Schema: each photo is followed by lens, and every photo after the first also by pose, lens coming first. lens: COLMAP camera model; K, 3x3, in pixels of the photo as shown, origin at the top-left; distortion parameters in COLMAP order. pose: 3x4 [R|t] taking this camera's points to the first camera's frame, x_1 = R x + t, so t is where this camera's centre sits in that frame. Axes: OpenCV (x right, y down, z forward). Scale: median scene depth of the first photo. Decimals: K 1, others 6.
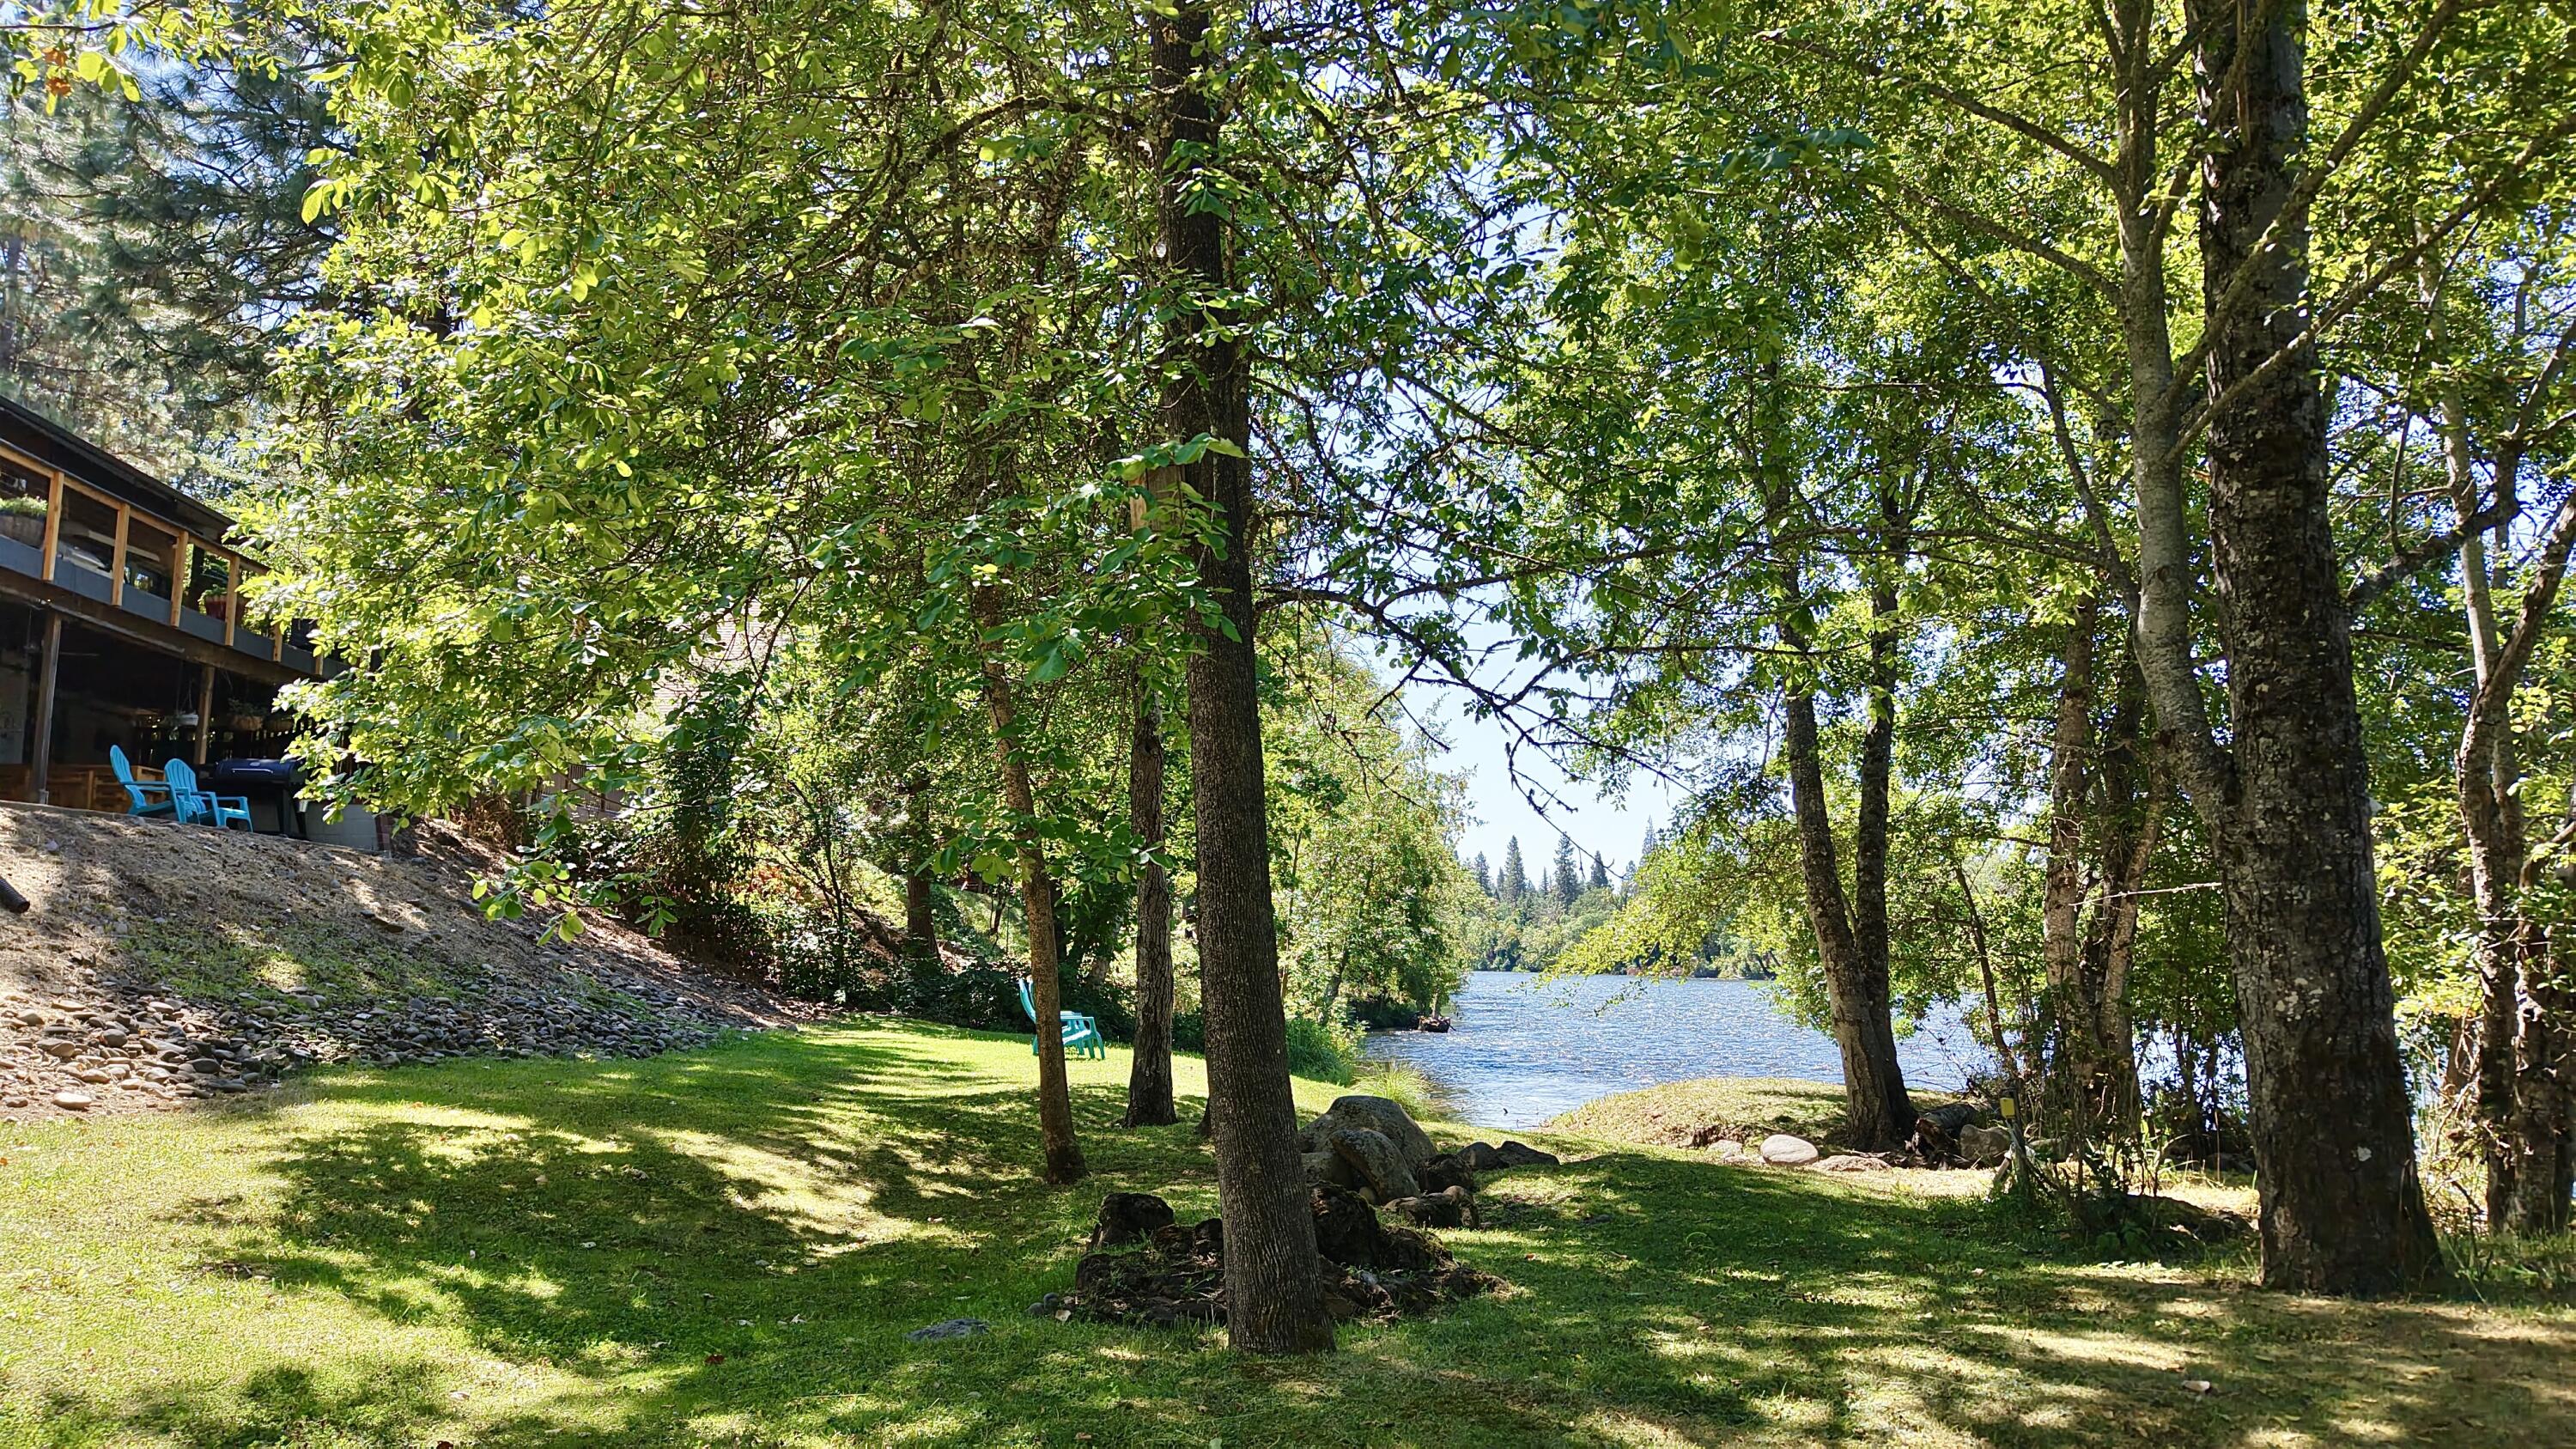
lens RADIAL K [[1719.1, 0, 1273.4], [0, 1719.1, 736.9], [0, 0, 1]] dist [0.039329, -0.041030]
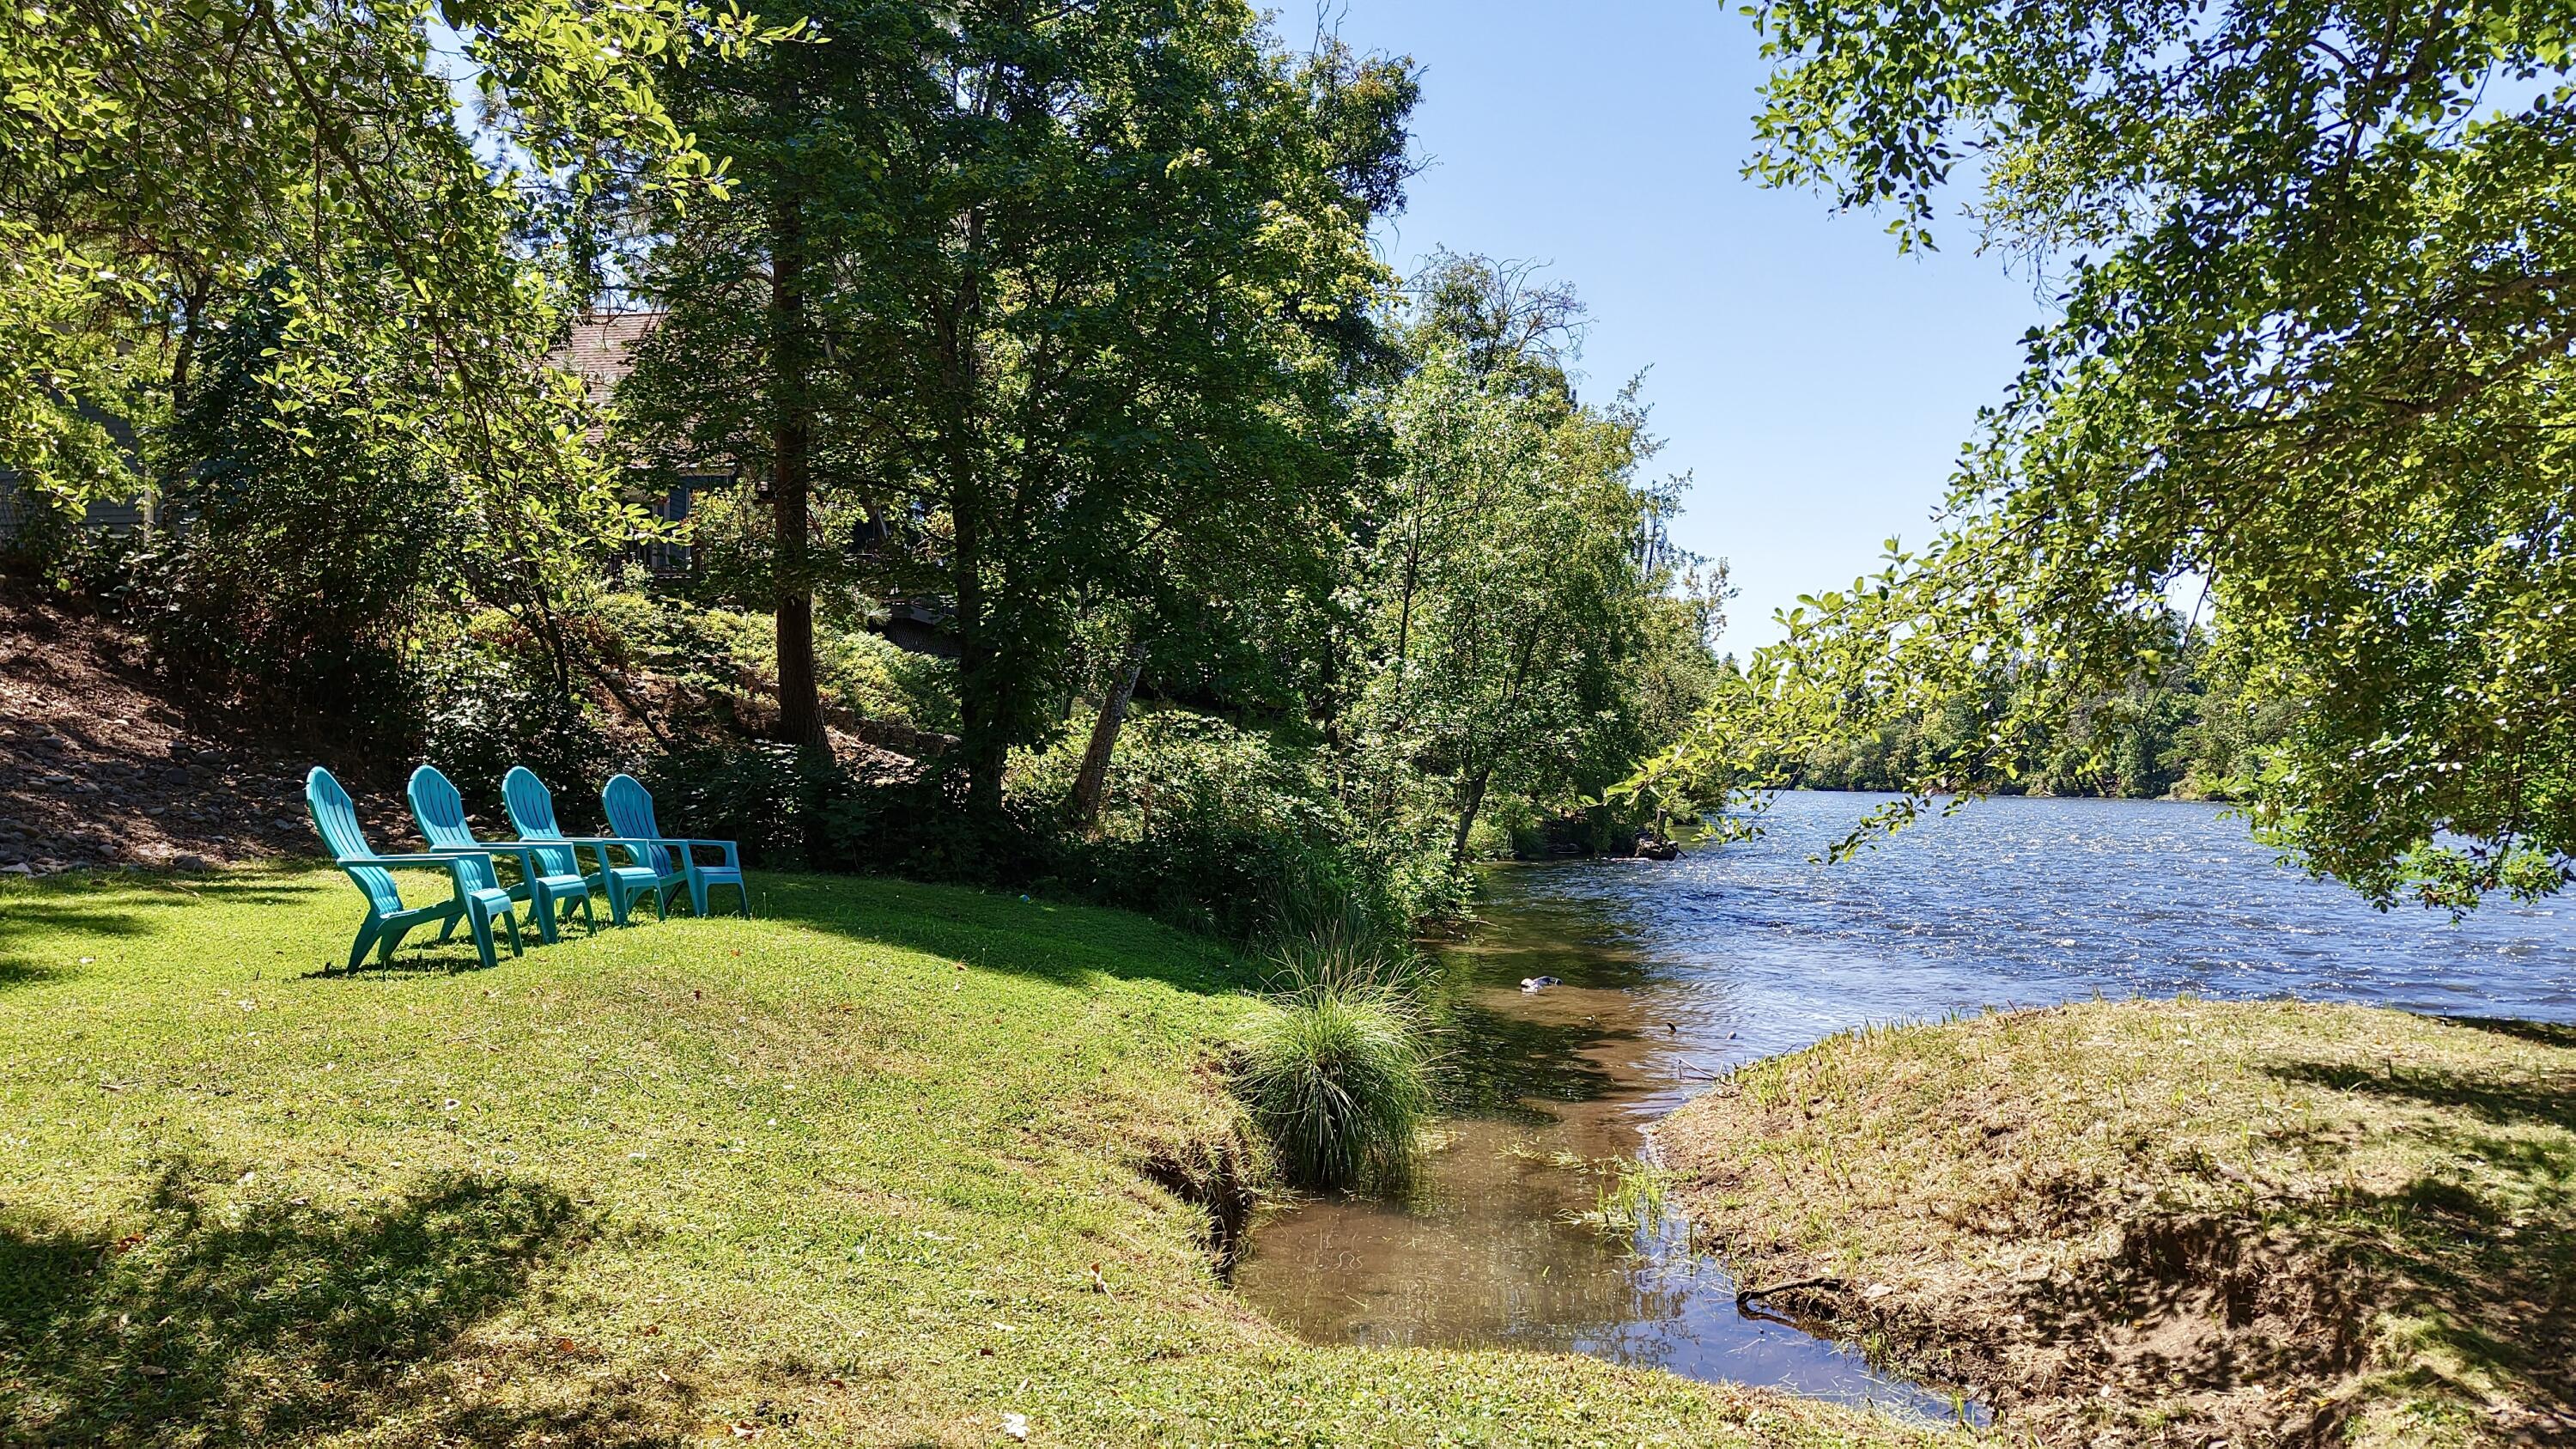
lens RADIAL K [[1719.1, 0, 1299.3], [0, 1719.1, 732.0], [0, 0, 1]] dist [0.039329, -0.041030]
pose [[0.989514, -0.004850, -0.144359, 0.046952], [0.019479, 0.994787, 0.100099, 0.034802], [0.143121, -0.101861, 0.984449, 0.227144]]
